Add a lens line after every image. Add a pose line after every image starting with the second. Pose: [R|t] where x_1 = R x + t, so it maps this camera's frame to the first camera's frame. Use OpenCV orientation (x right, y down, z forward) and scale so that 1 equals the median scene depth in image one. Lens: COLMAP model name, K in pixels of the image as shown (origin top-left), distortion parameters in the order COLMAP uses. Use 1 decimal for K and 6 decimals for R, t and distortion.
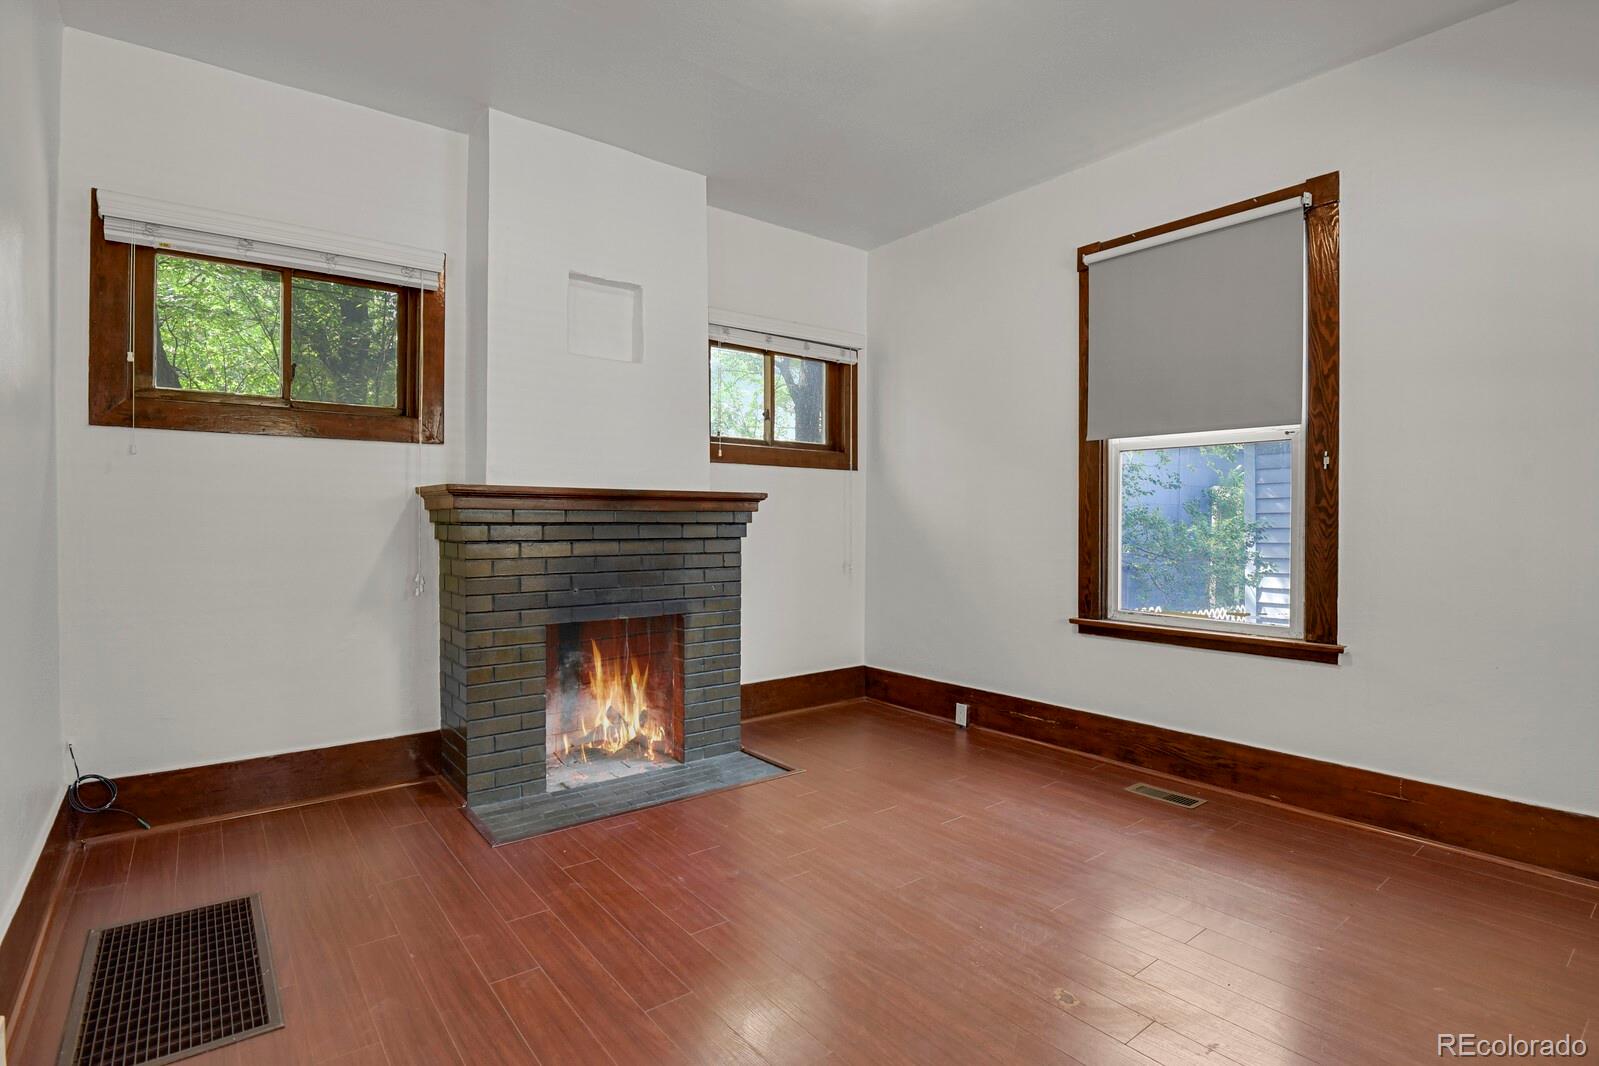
lens RADIAL K [[780.9, 0, 810.0], [0, 780.9, 527.7], [0, 0, 1]] dist [-0.018666, -0.007819]
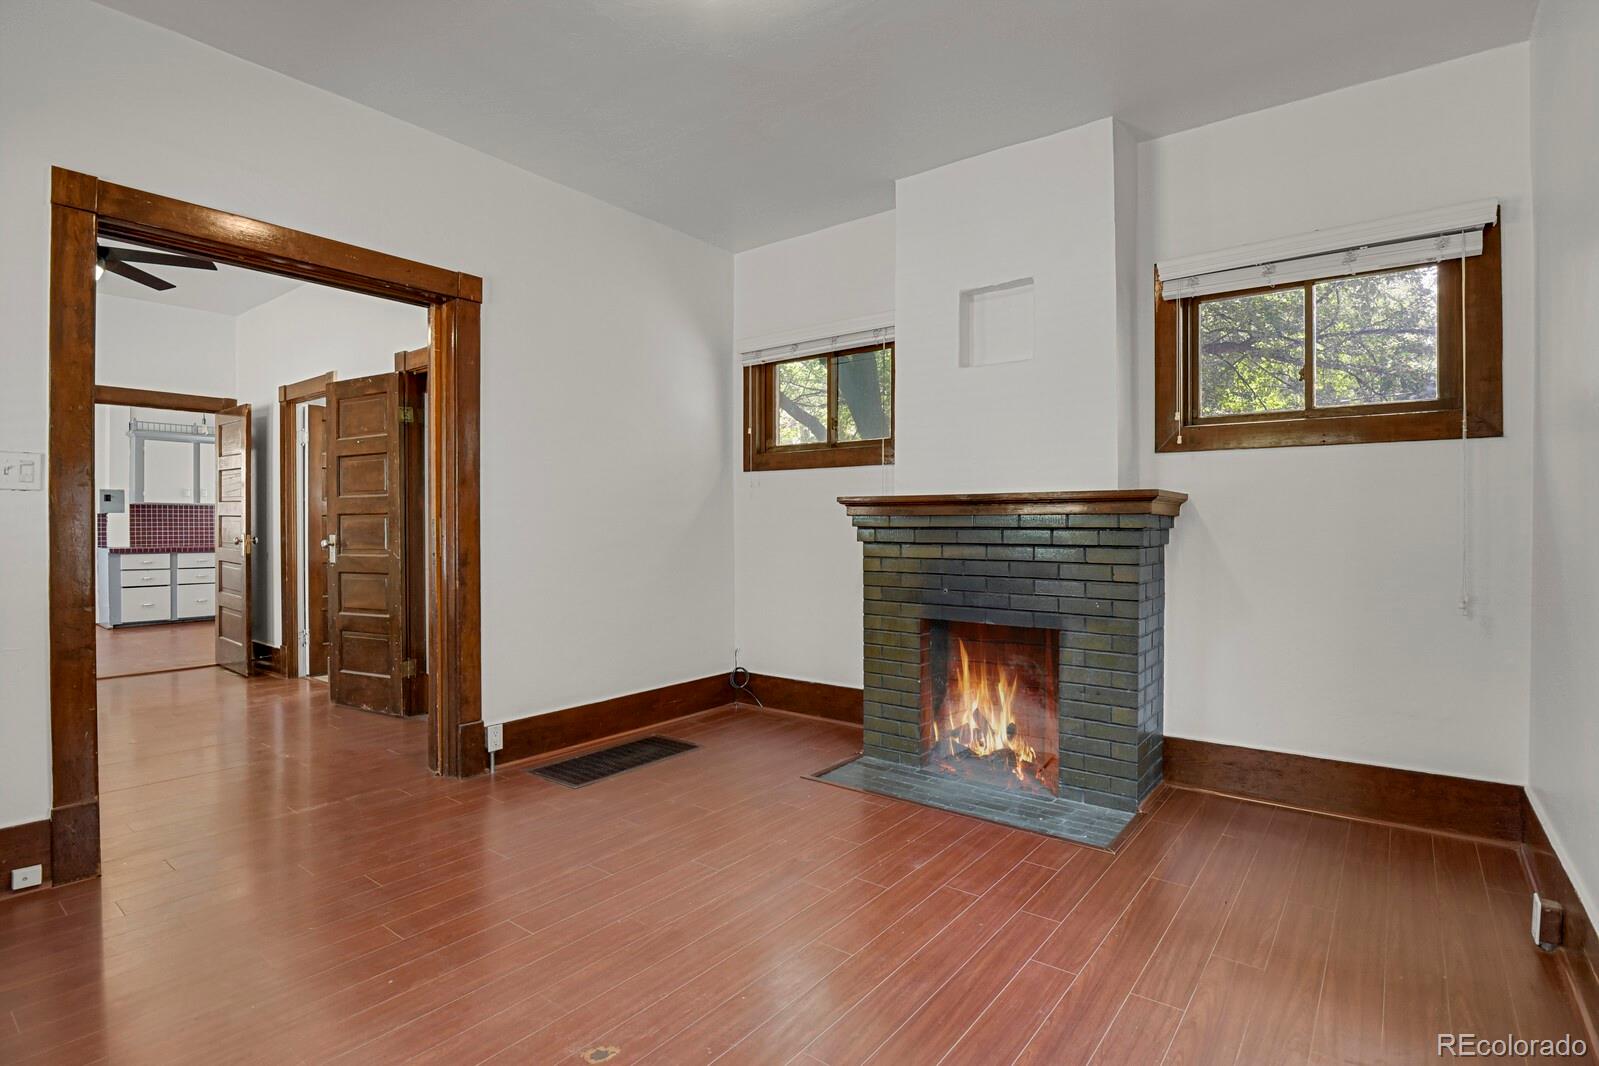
lens RADIAL K [[780.9, 0, 810.0], [0, 780.9, 527.7], [0, 0, 1]] dist [-0.018666, -0.007819]
pose [[0.247461, 0.002114, -0.968896, 0.684844], [-0.010864, 0.999941, -0.000593, -0.003031], [0.968837, 0.010673, 0.247469, 0.548743]]
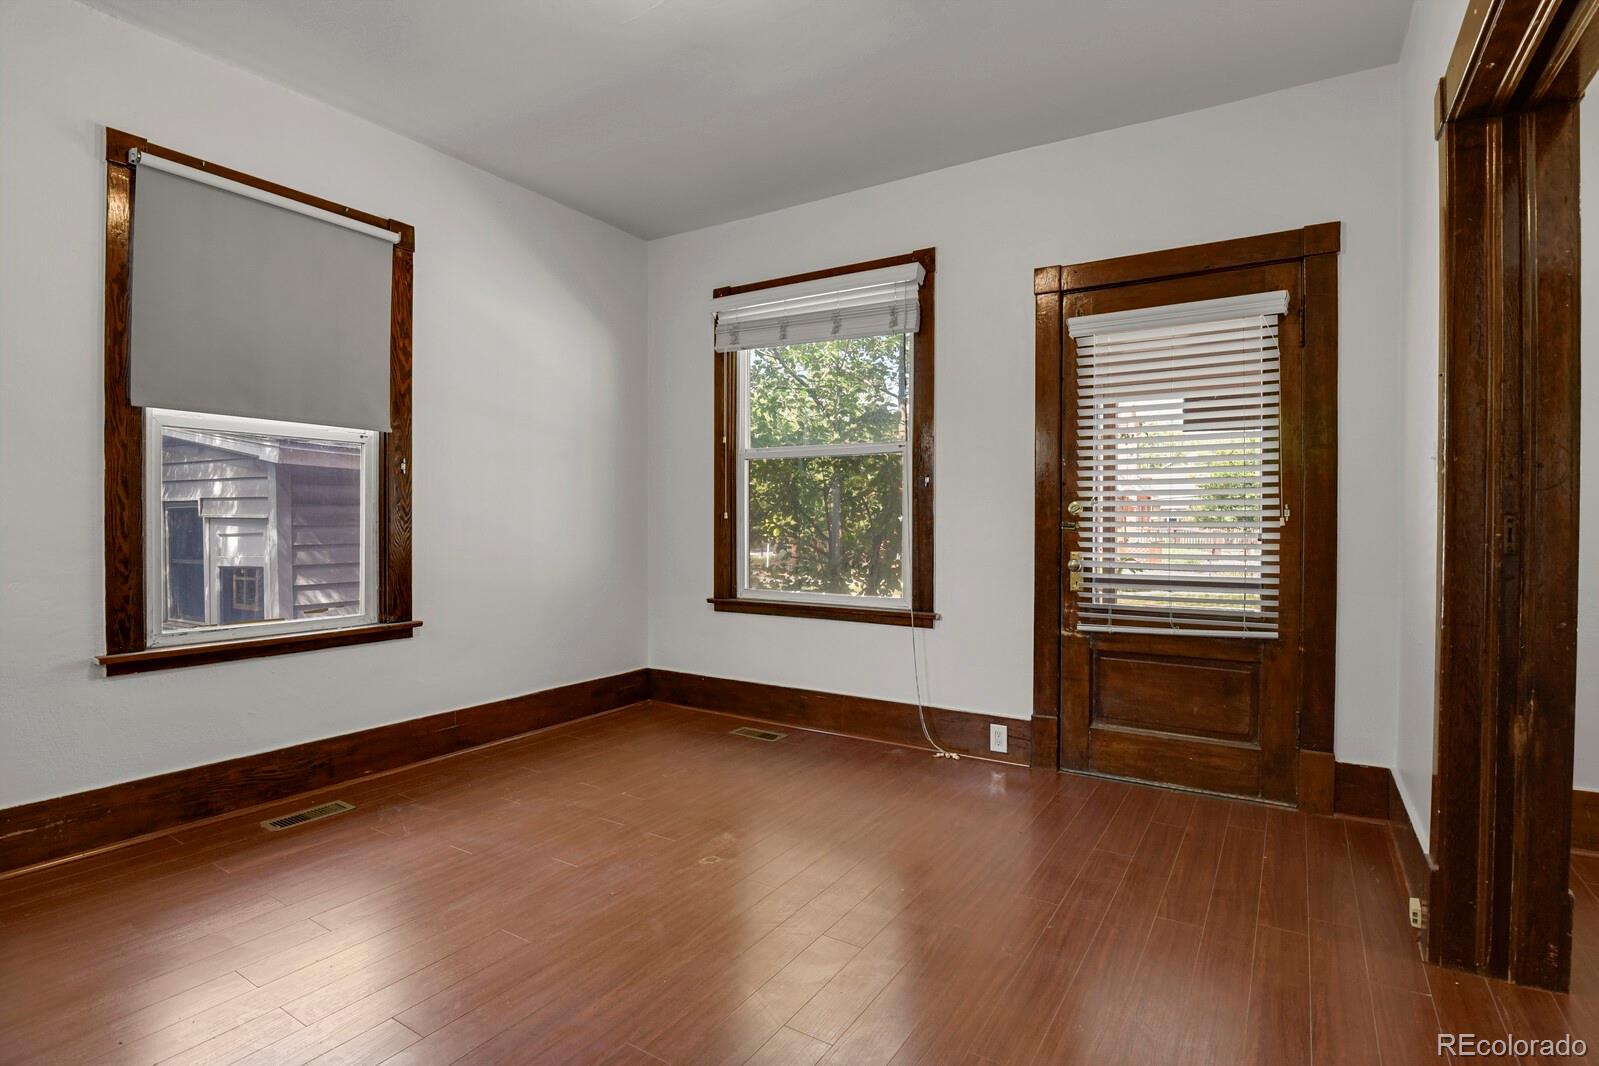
lens RADIAL K [[780.9, 0, 810.0], [0, 780.9, 527.7], [0, 0, 1]] dist [-0.018666, -0.007819]
pose [[-0.337938, -0.011930, 0.941093, -0.599563], [0.001588, 0.999911, 0.013246, -0.008116], [-0.941167, 0.005971, -0.337889, 0.742332]]
